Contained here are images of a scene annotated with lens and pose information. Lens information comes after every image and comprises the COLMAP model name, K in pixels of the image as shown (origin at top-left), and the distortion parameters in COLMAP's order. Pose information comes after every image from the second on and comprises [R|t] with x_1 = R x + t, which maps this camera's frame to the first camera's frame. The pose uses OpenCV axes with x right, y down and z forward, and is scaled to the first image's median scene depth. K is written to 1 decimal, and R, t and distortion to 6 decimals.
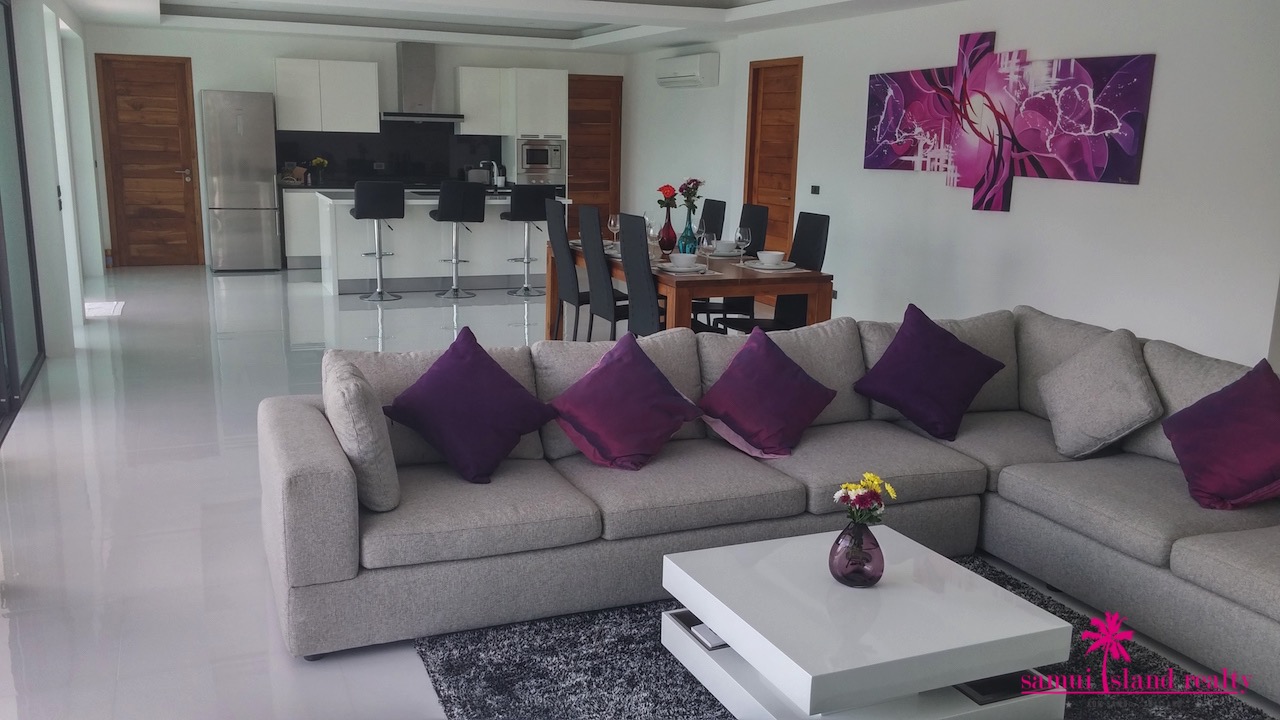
lens RADIAL K [[1078.1, 0, 645.9], [0, 1078.1, 363.9], [0, 0, 1]] dist [0.036438, -0.017320]
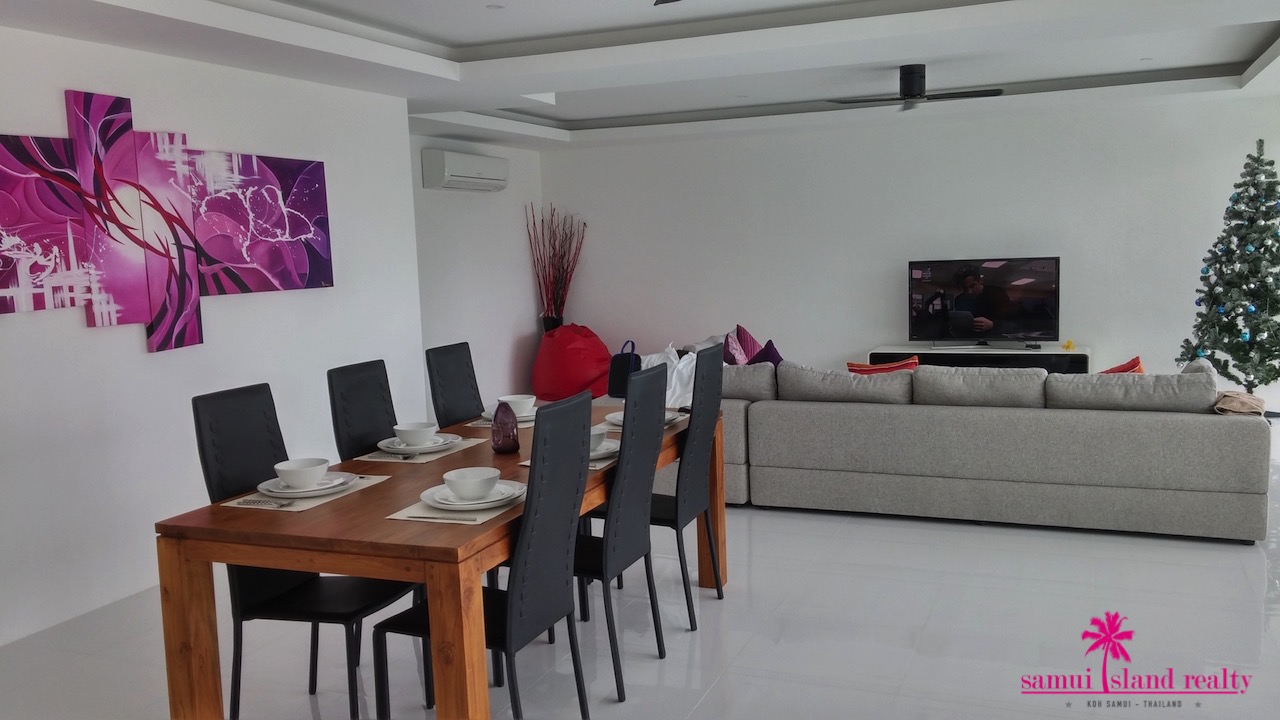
lens RADIAL K [[1078.1, 0, 640.9], [0, 1078.1, 359.5], [0, 0, 1]] dist [0.036438, -0.017320]
pose [[-0.701156, -0.076844, 0.708855, -0.422244], [0.169459, 0.947729, 0.270358, -0.286946], [-0.692578, 0.309685, -0.651484, 1.305379]]
